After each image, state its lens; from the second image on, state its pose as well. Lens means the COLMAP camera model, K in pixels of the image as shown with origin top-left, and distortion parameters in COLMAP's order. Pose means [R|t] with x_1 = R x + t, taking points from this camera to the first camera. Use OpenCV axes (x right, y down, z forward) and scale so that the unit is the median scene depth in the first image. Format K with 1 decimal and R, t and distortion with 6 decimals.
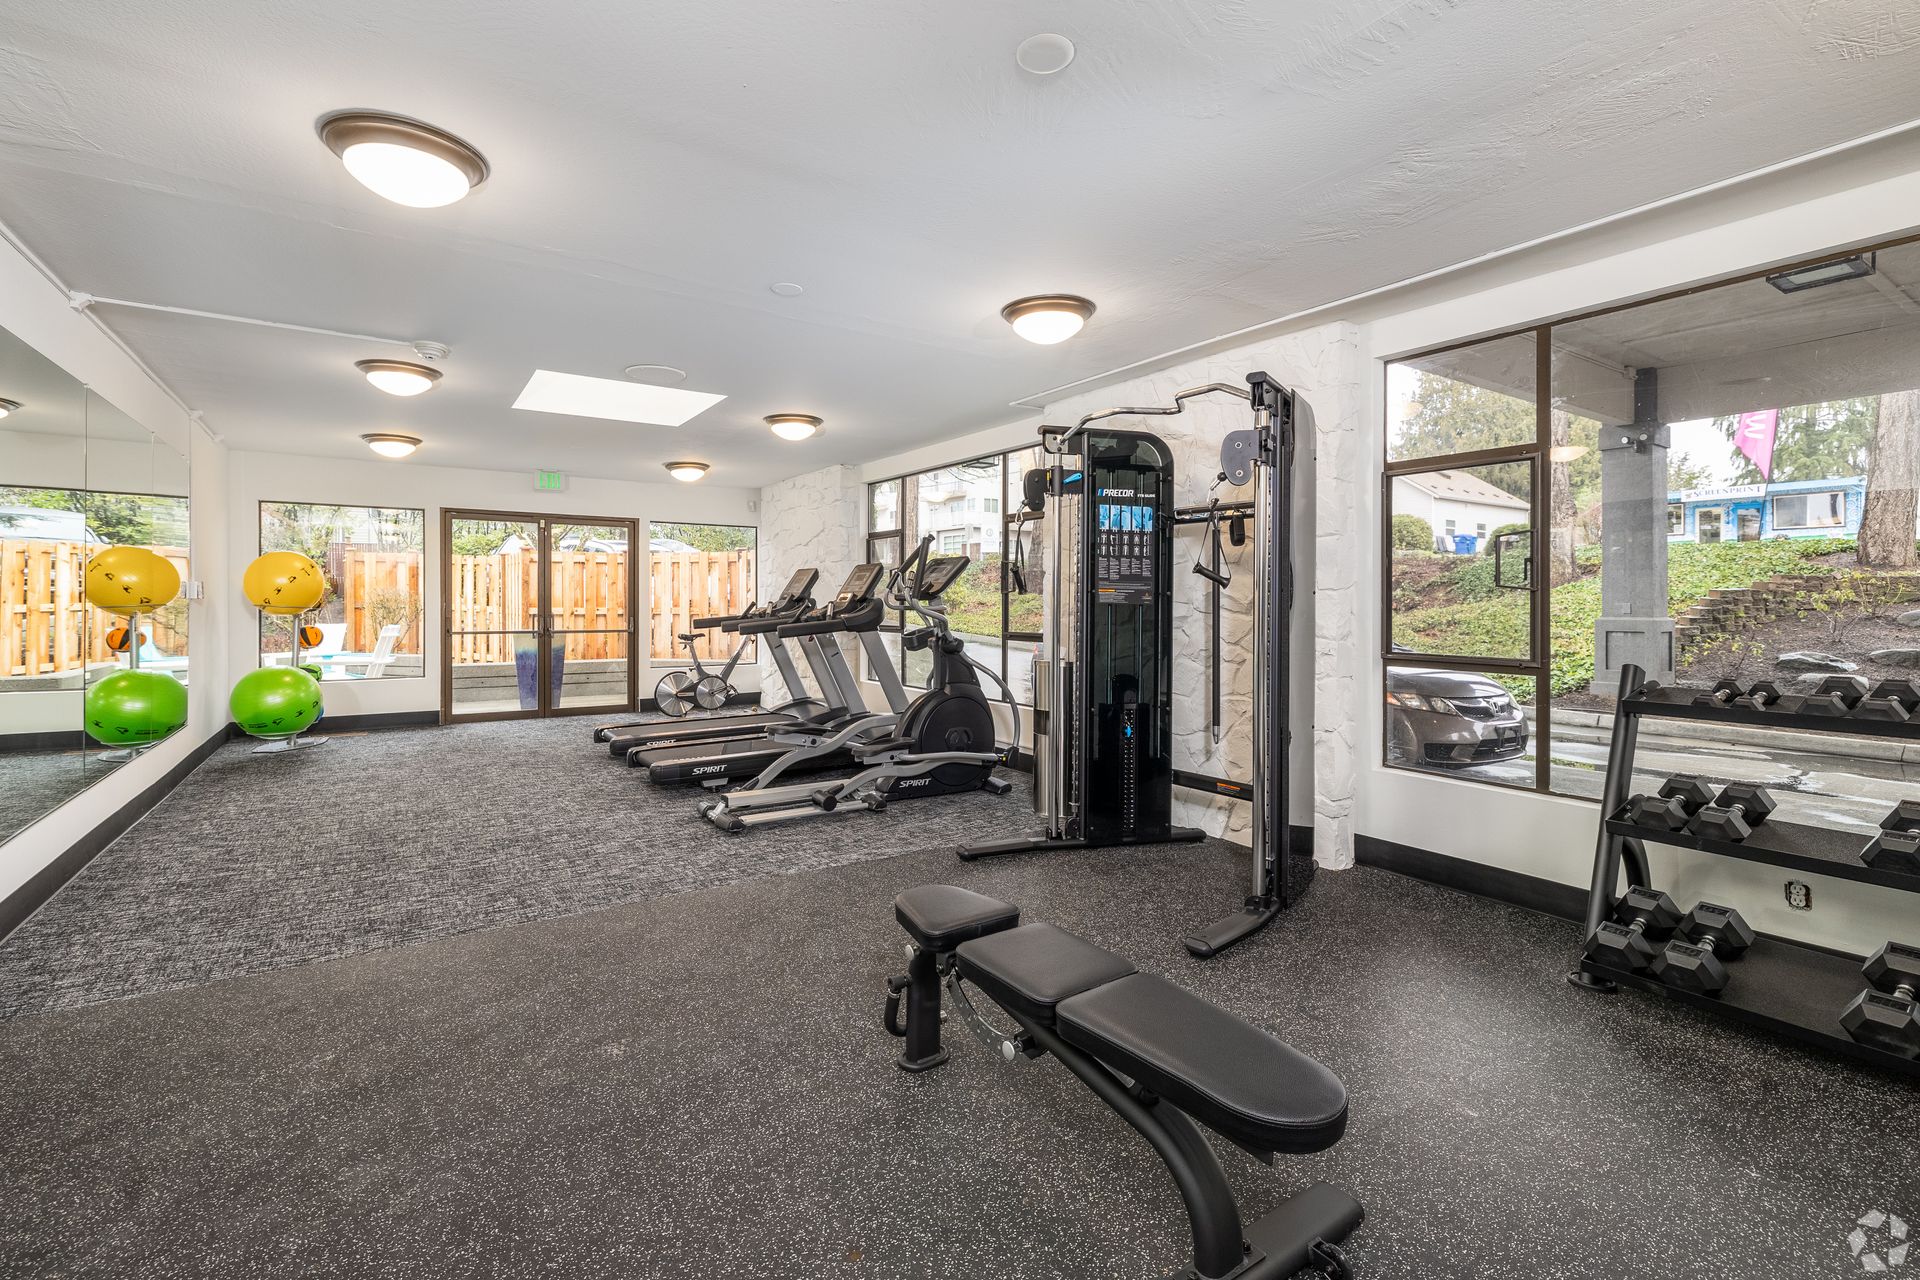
lens RADIAL K [[845.0, 0, 961.8], [0, 845.0, 595.0], [0, 0, 1]] dist [0.000041, 0.000025]
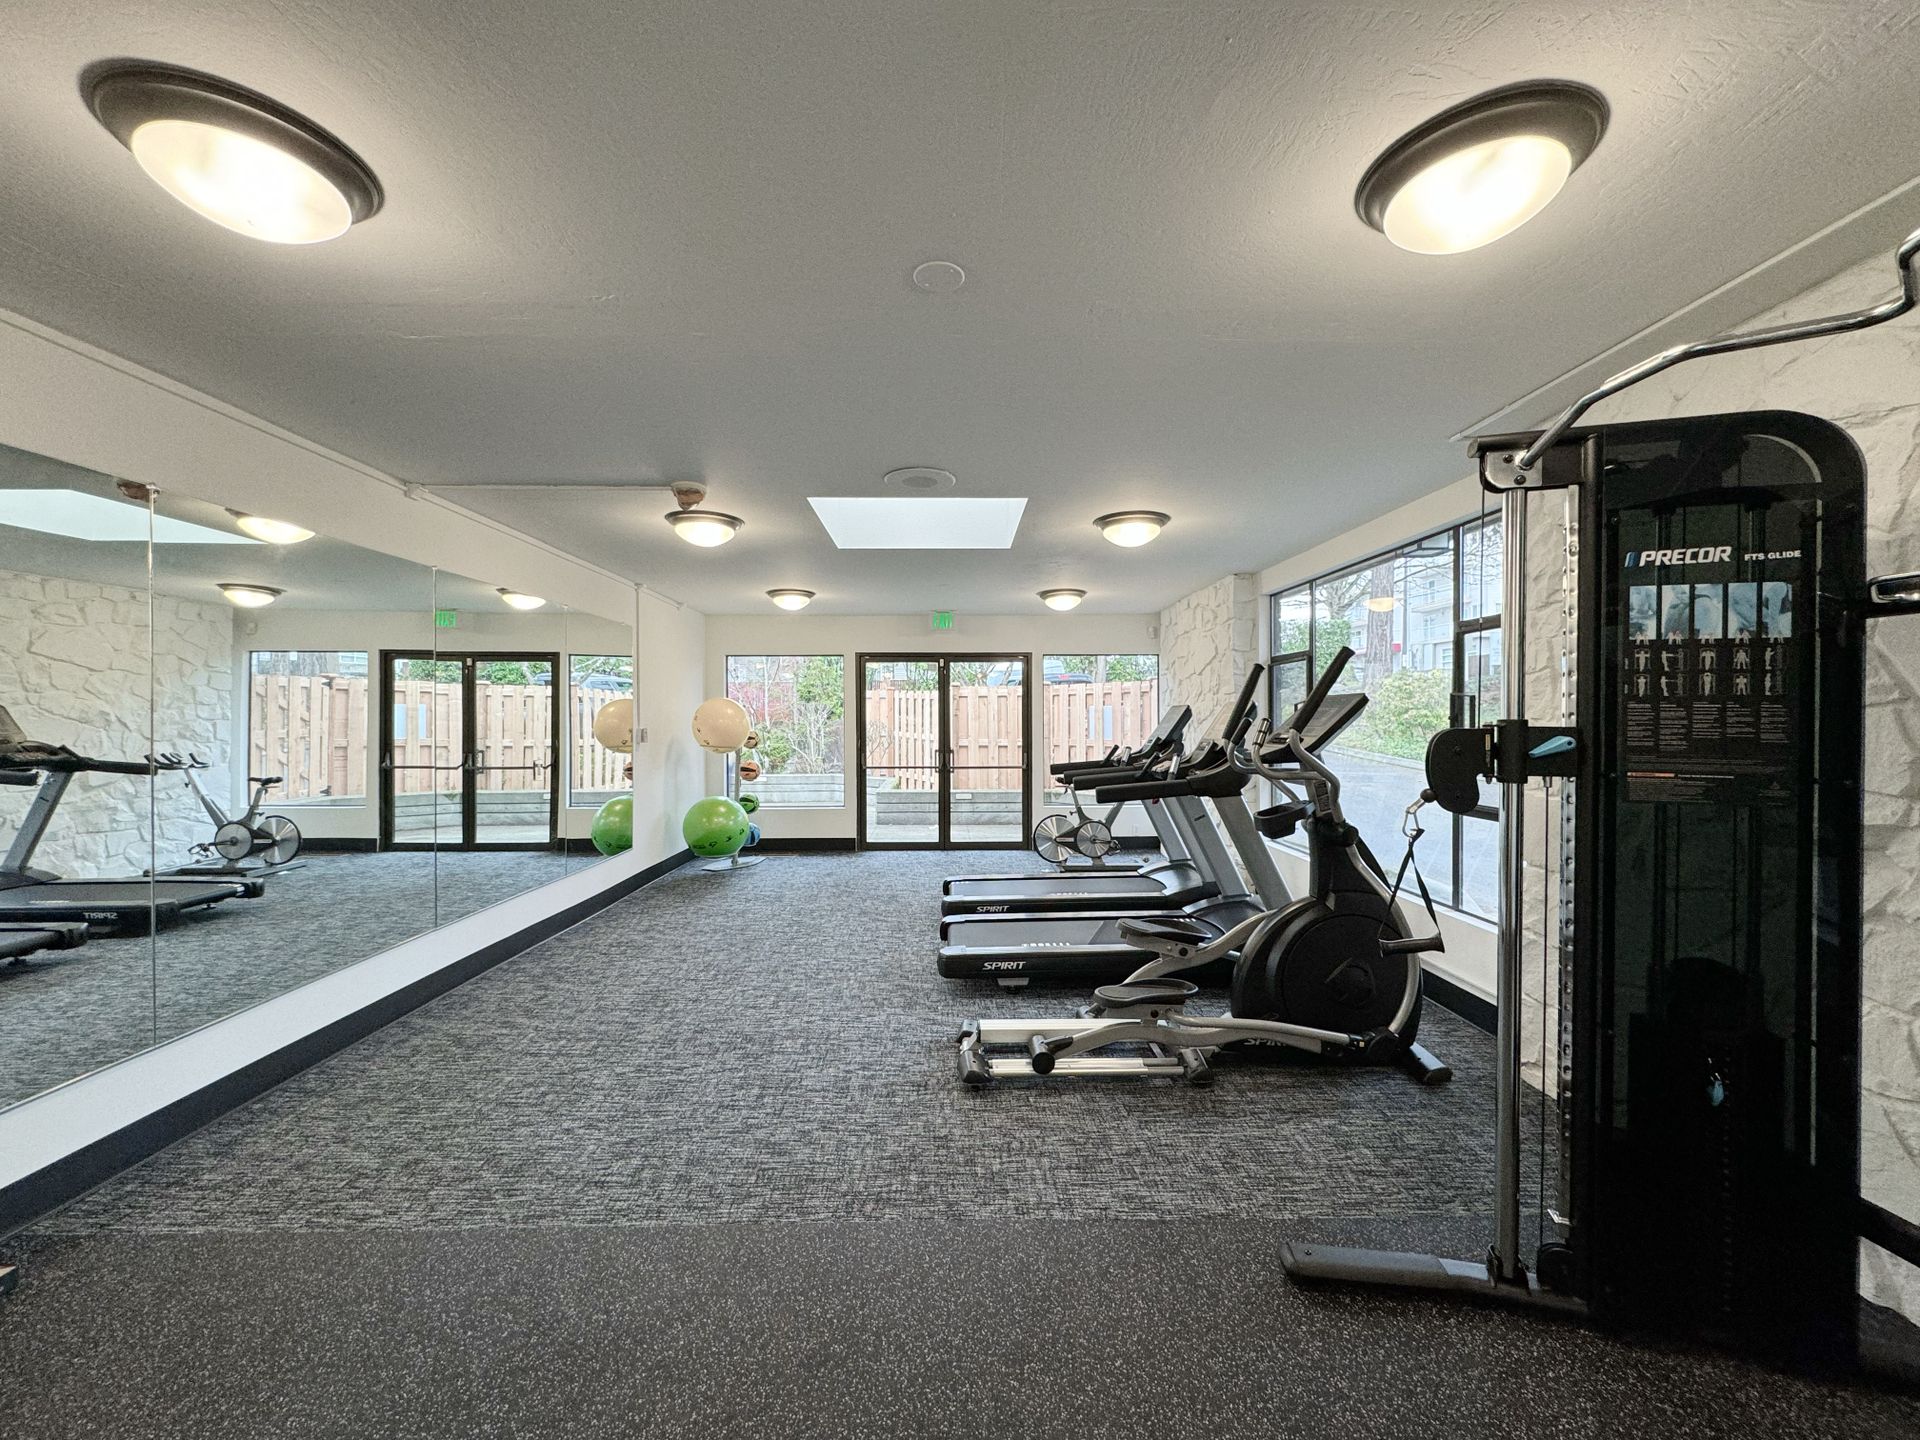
lens RADIAL K [[774.9, 0, 960.0], [0, 774.9, 720.0], [0, 0, 1]] dist [0.001325, -0.000407]
pose [[0.835652, -0.003048, -0.549250, 0.083519], [0.007494, 0.999955, 0.005853, -0.036800], [0.549208, -0.009008, 0.835637, 0.413776]]
